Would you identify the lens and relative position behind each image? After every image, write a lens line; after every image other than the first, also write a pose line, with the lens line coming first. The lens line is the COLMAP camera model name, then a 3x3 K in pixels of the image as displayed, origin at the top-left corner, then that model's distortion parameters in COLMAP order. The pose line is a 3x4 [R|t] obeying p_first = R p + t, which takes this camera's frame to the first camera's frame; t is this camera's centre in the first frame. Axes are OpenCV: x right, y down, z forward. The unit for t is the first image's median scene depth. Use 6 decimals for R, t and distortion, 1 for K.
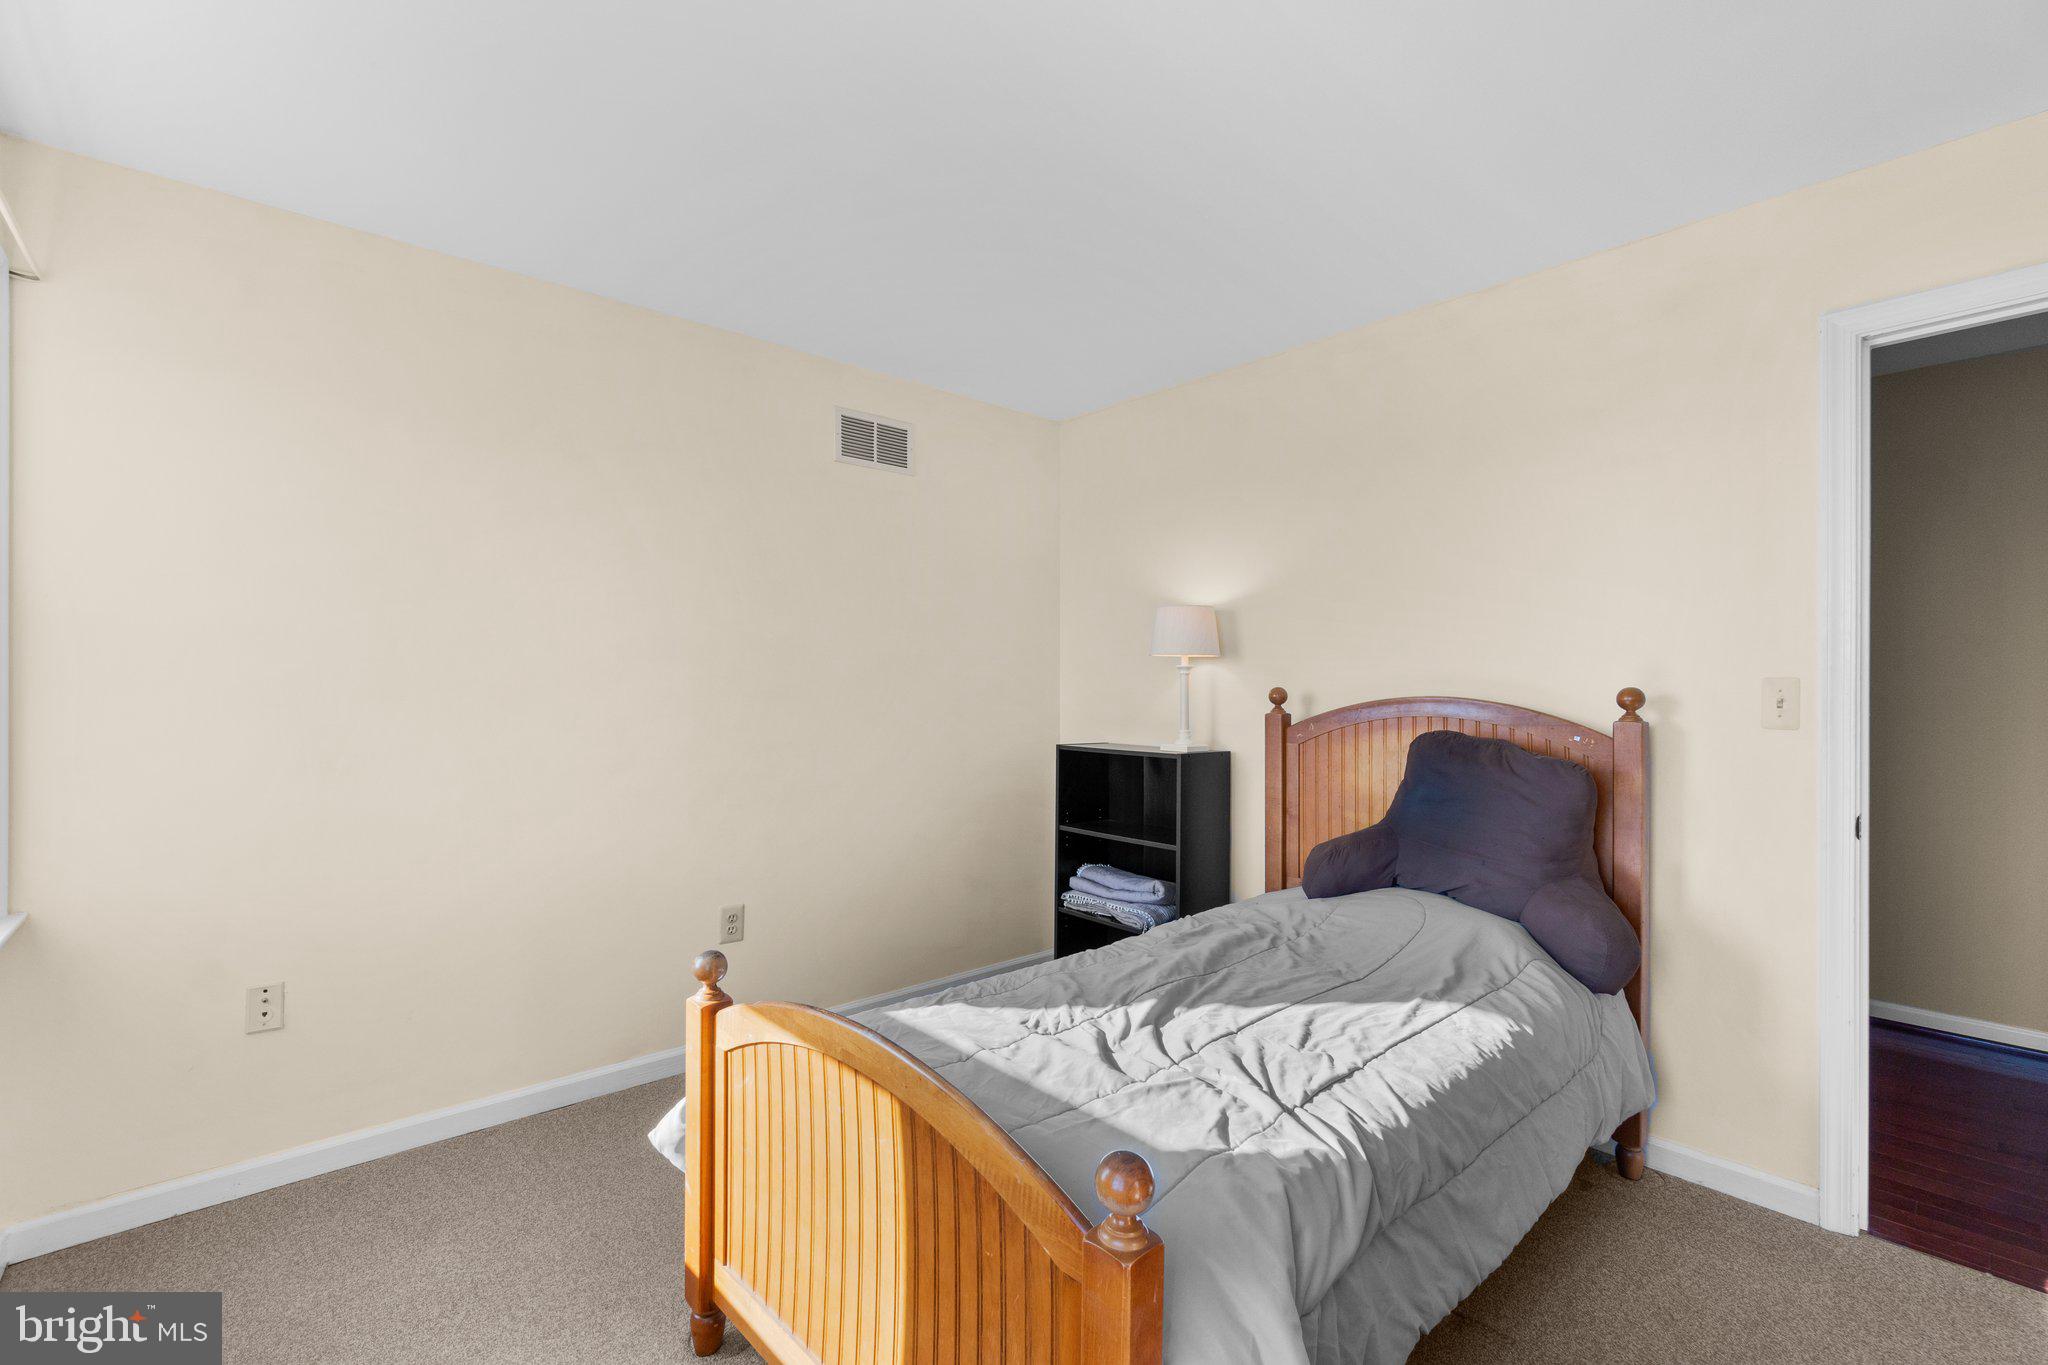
lens RADIAL K [[889.3, 0, 1024.4], [0, 889.3, 688.6], [0, 0, 1]] dist [0.001977, -0.000168]
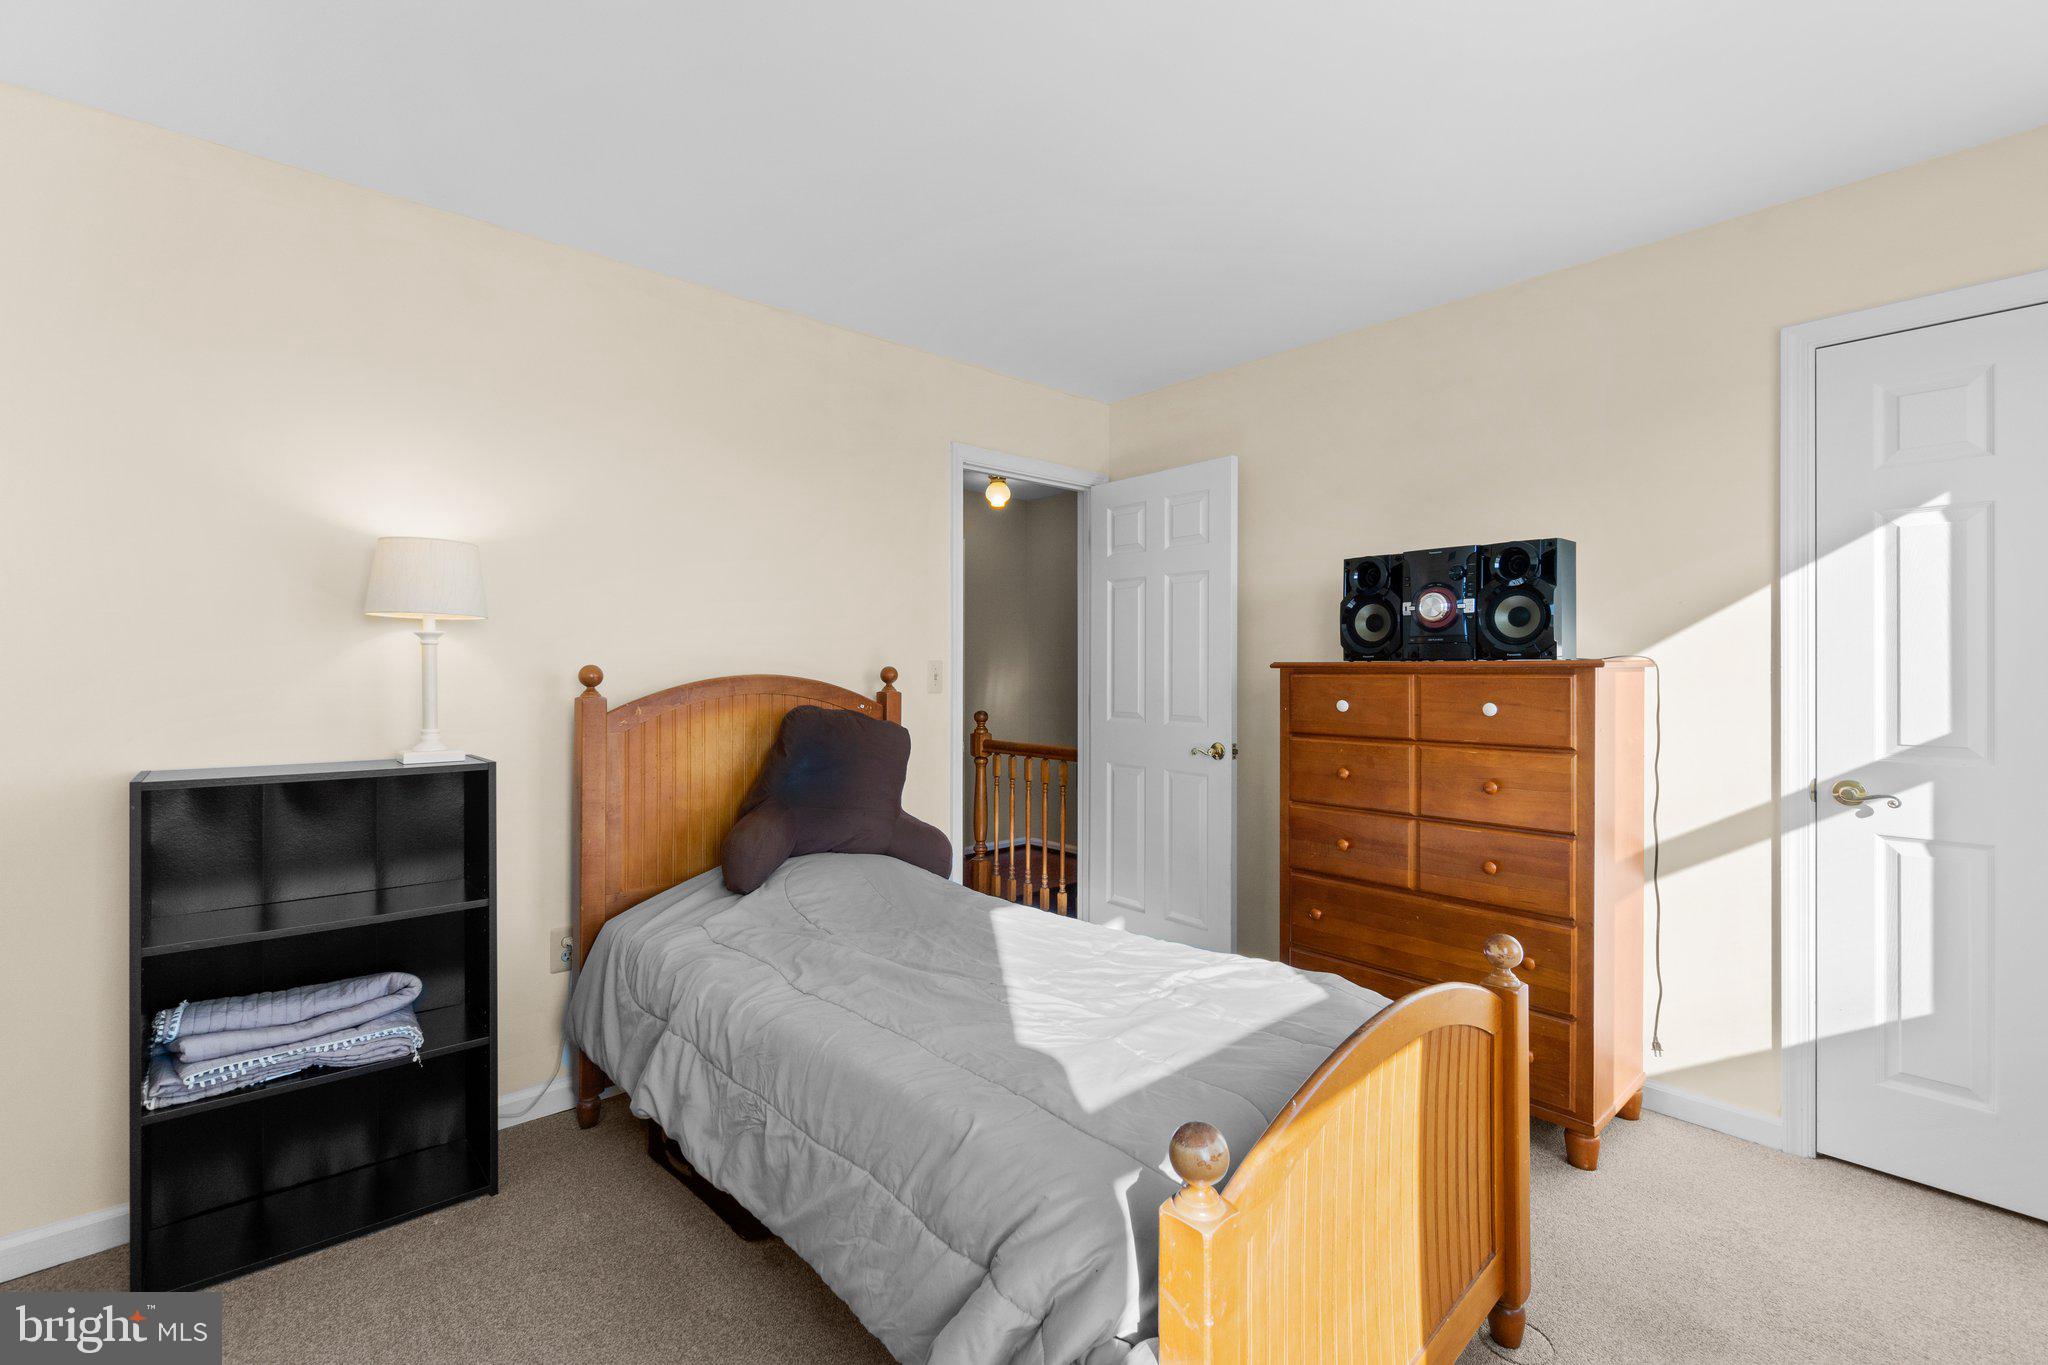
lens RADIAL K [[889.3, 0, 1023.8], [0, 889.3, 671.0], [0, 0, 1]] dist [0.001977, -0.000168]
pose [[0.010693, -0.004981, 0.999930, -0.535834], [-0.002126, 0.999985, 0.005004, -0.000889], [-0.999941, -0.002180, 0.010682, 0.623707]]
